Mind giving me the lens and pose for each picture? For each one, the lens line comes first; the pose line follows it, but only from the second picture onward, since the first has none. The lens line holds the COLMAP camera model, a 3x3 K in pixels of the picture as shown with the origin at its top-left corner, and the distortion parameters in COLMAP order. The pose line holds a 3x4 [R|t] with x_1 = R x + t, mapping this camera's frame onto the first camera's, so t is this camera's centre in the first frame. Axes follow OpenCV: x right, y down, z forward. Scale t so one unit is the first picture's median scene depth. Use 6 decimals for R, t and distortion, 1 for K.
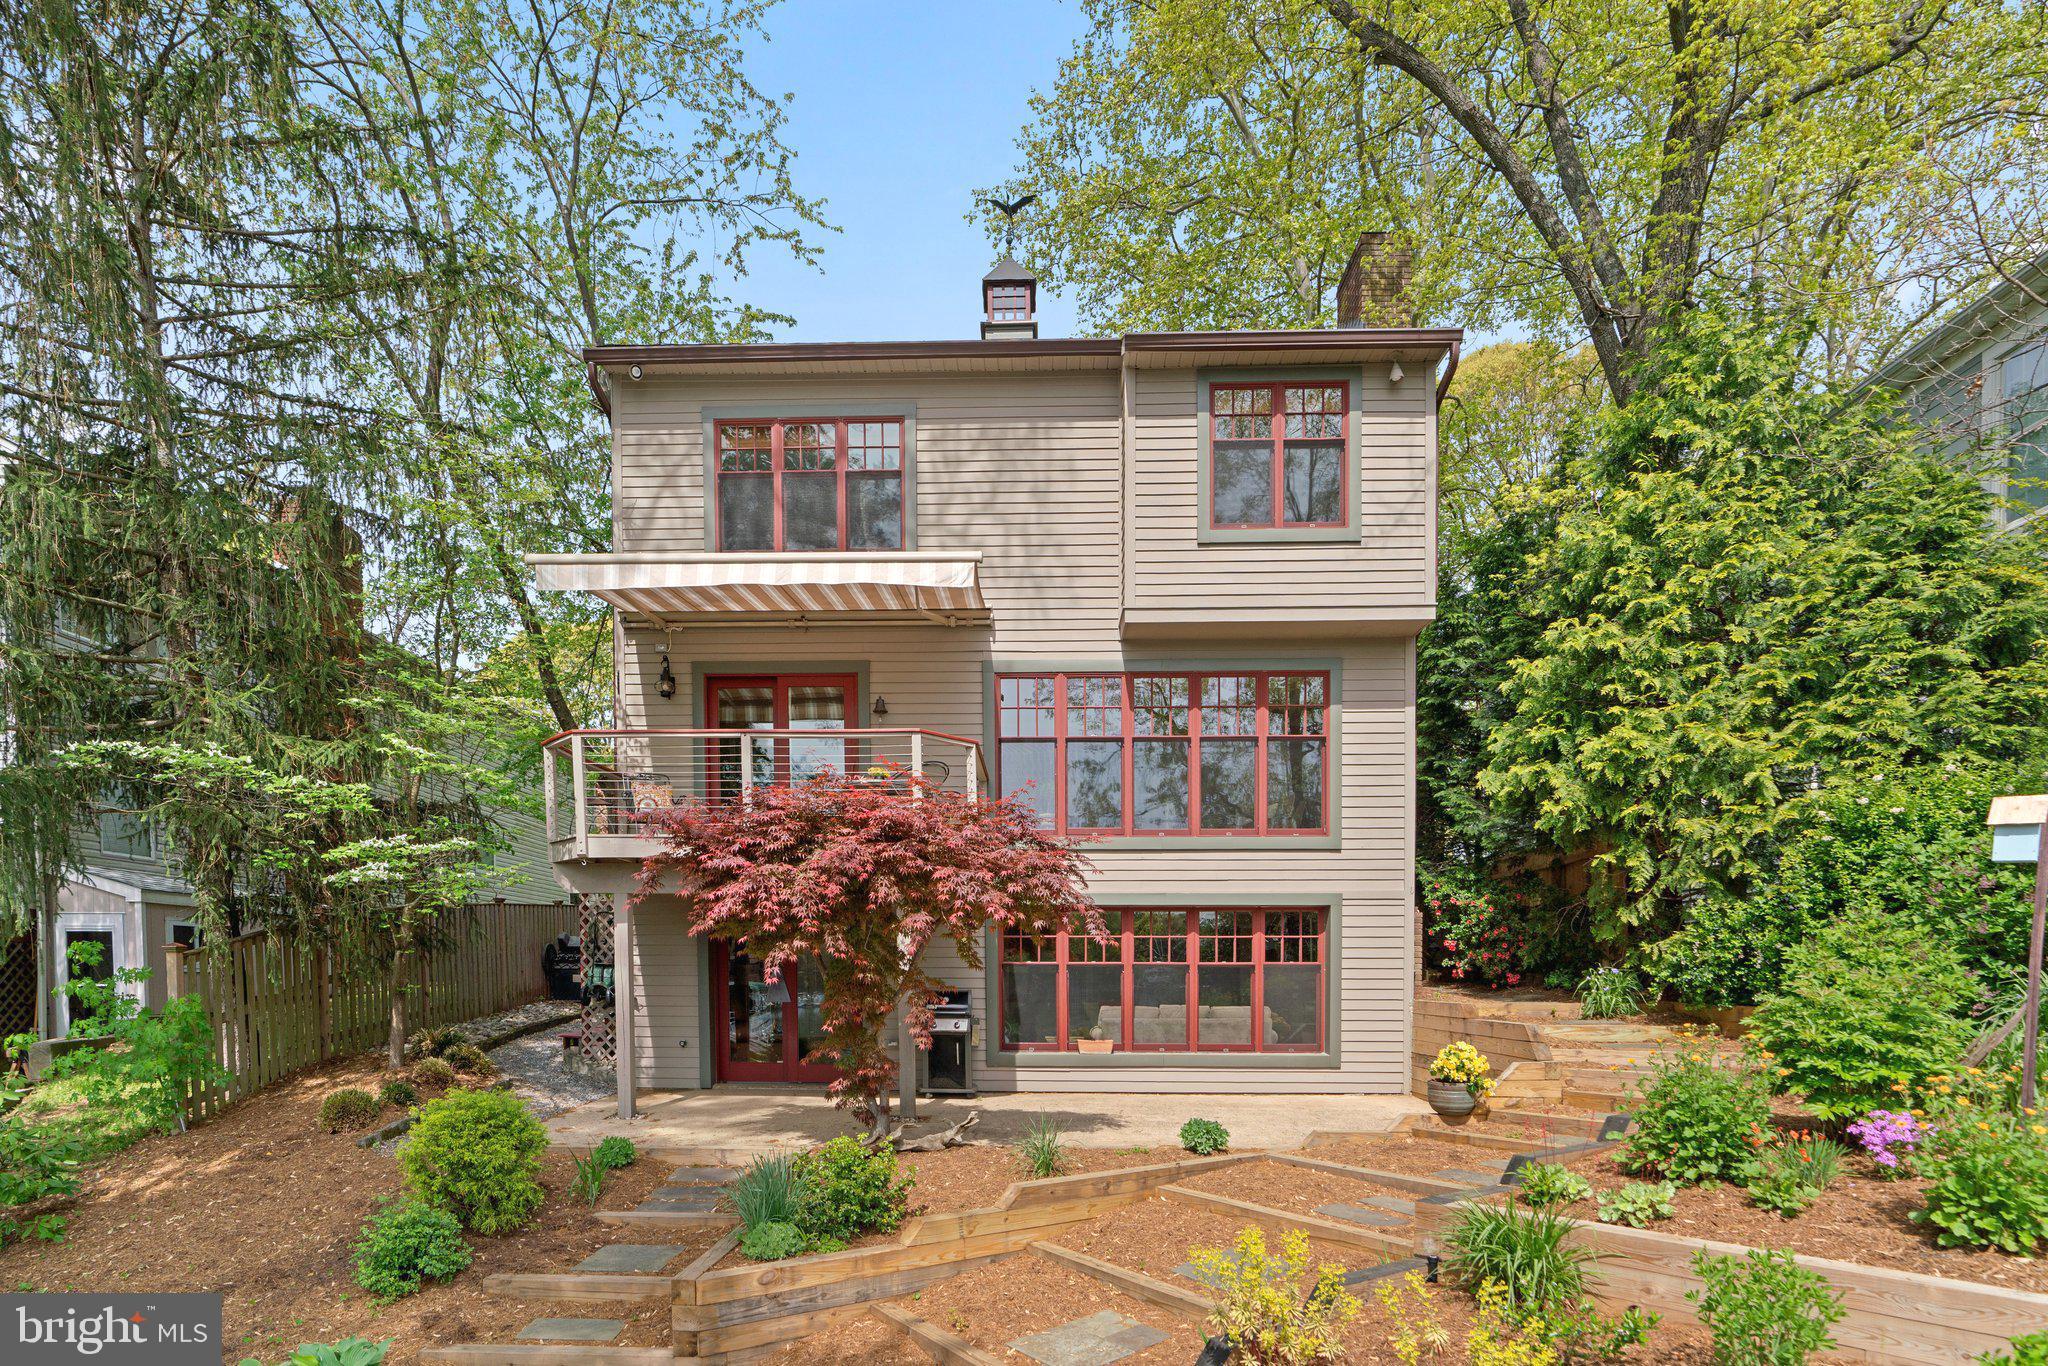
lens RADIAL K [[946.9, 0, 1024.0], [0, 946.9, 683.0], [0, 0, 1]] dist [-0.000674, -0.000341]
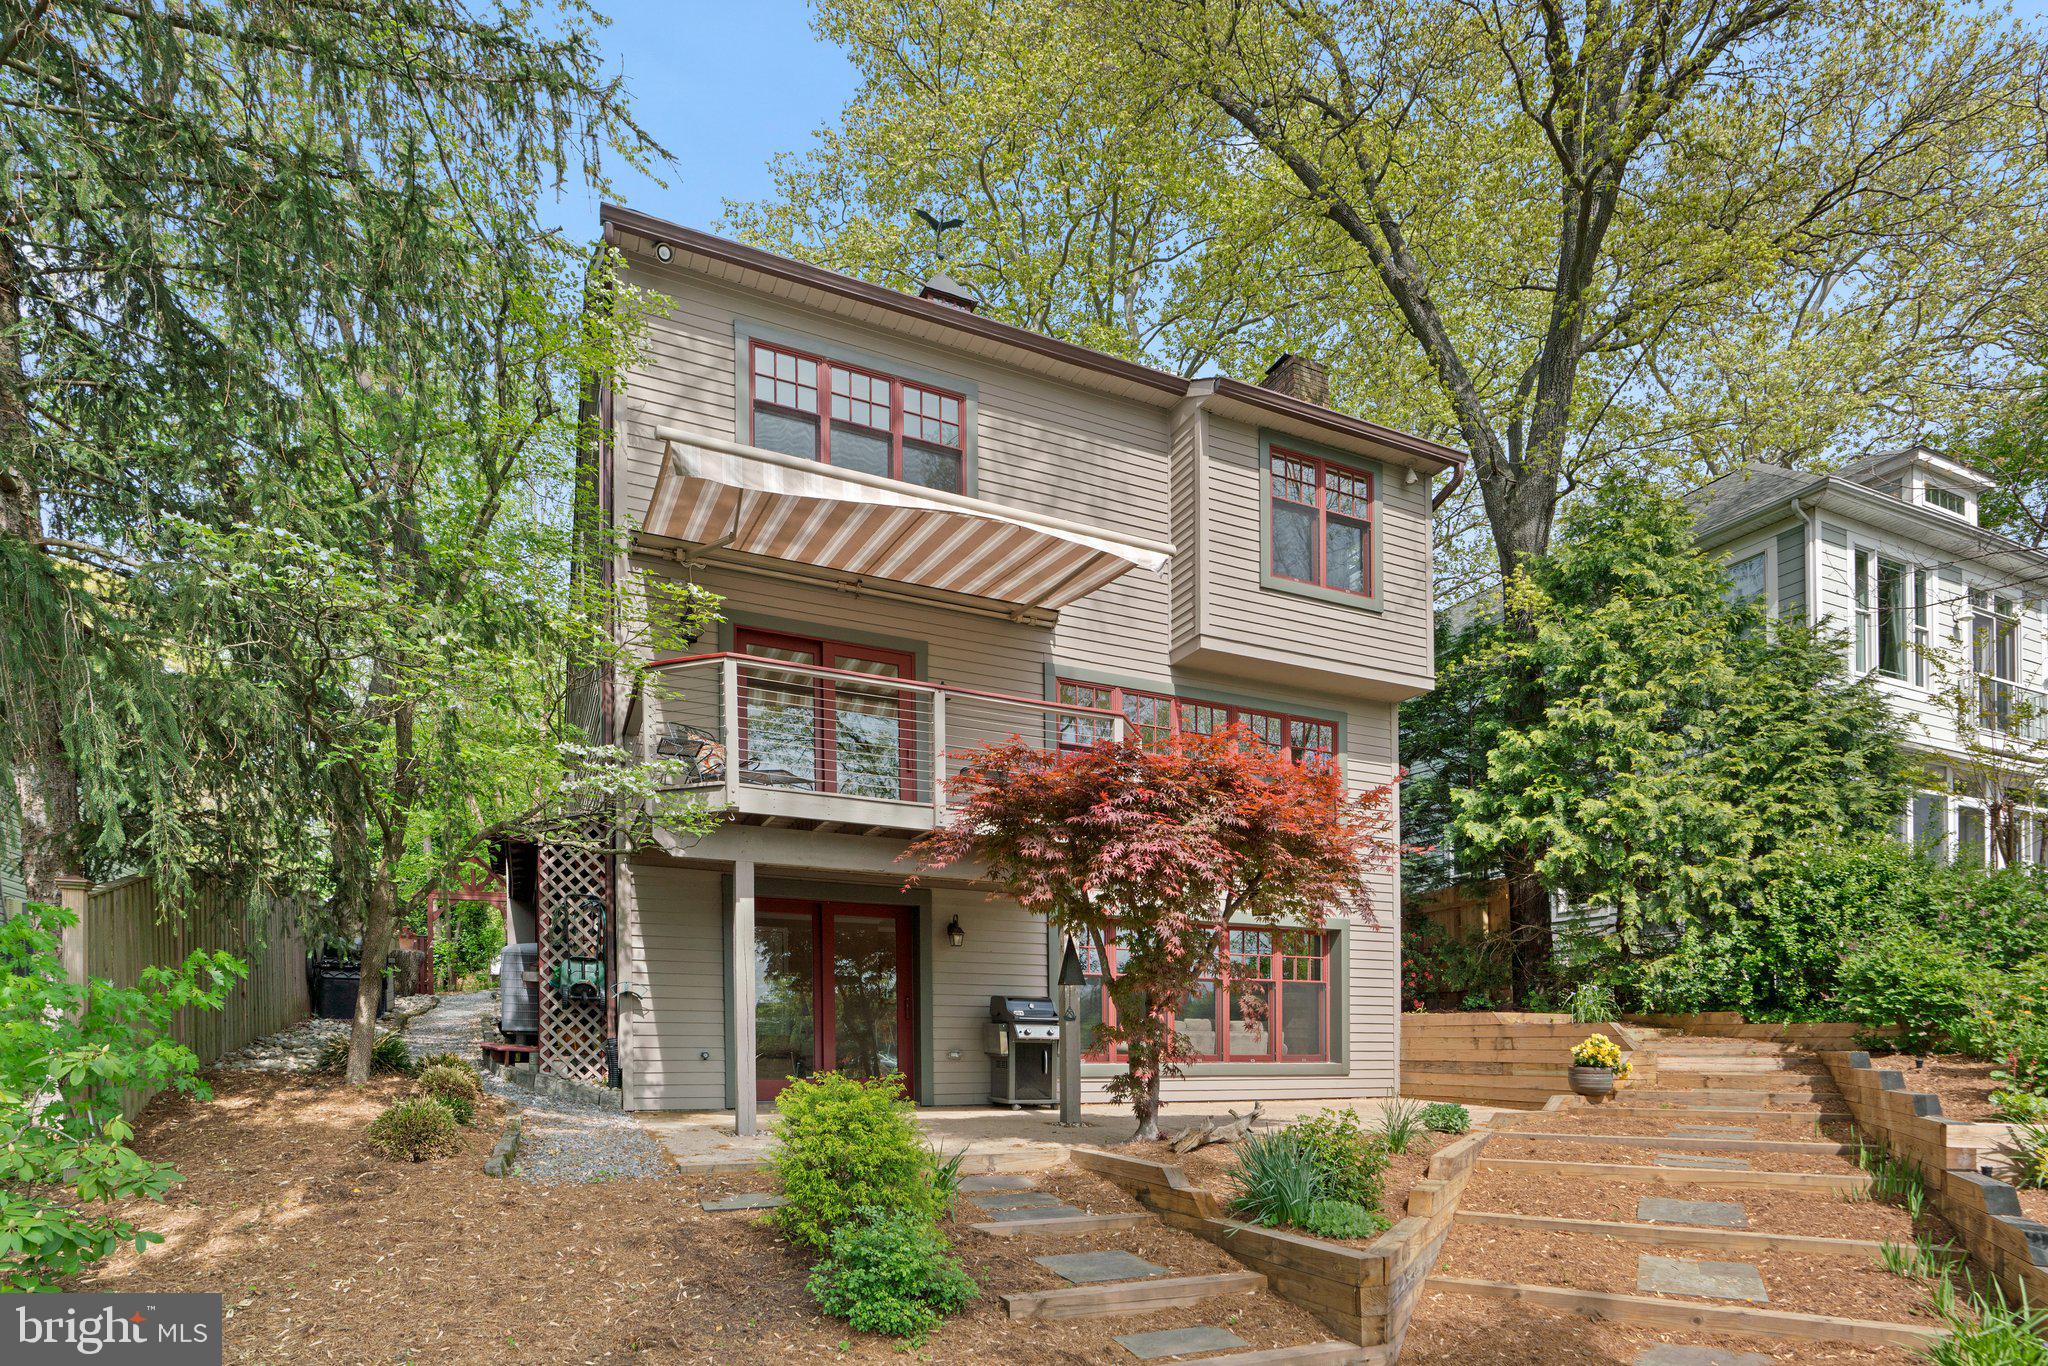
lens RADIAL K [[929.2, 0, 1024.0], [0, 929.2, 726.9], [0, 0, 1]] dist [0.000882, 0.000311]
pose [[0.907587, 0.140058, 0.395815, -0.471159], [-0.131398, 0.990115, -0.049059, 0.100189], [-0.398773, -0.007484, 0.917019, 0.147214]]
